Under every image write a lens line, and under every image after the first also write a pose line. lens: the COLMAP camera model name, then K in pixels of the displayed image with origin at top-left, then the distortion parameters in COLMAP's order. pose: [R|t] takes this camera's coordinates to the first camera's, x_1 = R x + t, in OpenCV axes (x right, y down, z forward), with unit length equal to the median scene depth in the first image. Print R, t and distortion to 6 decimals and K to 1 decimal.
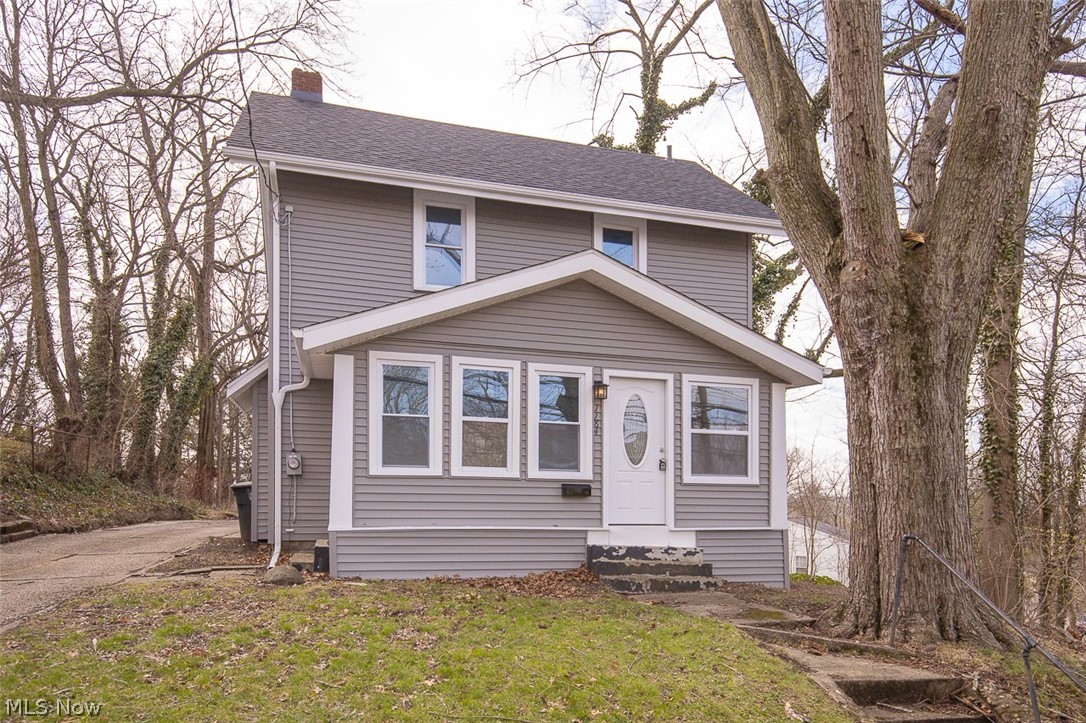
lens RADIAL K [[747.1, 0, 543.0], [0, 747.1, 434.9], [0, 0, 1]] dist [0.003293, 0.004577]
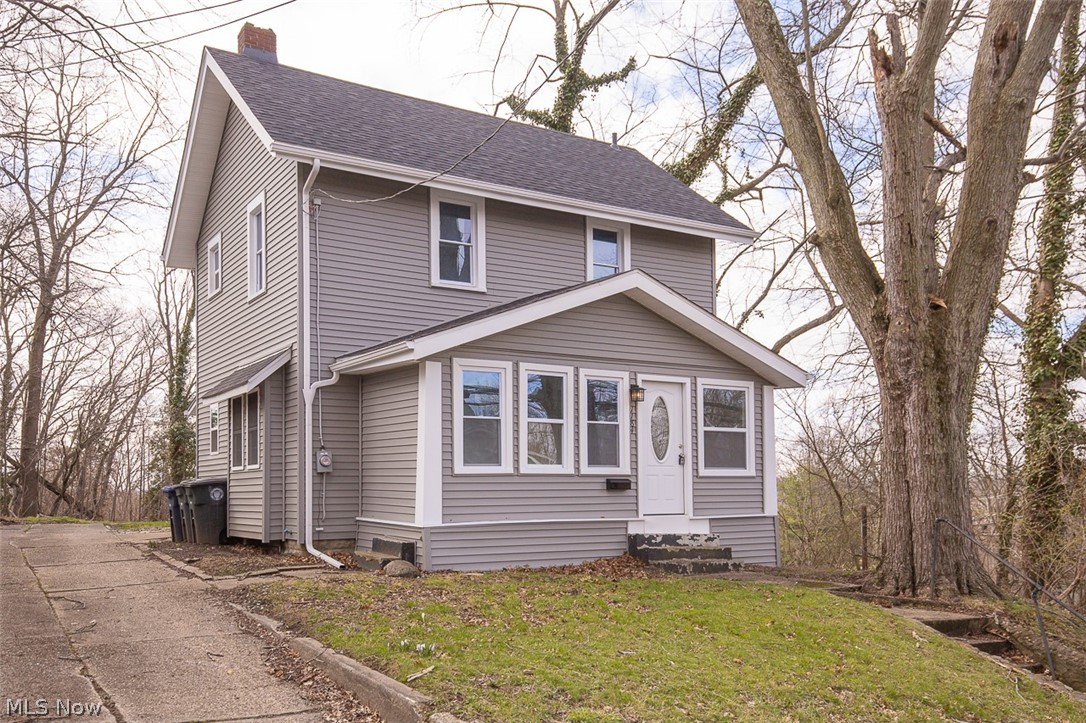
lens RADIAL K [[958.4, 0, 543.0], [0, 958.4, 361.5], [0, 0, 1]] dist [0.049191, 0.001103]
pose [[0.962687, 0.018458, 0.269986, -0.453369], [-0.008093, 0.999189, -0.039455, -0.050781], [-0.270495, 0.035798, 0.962056, -0.342960]]
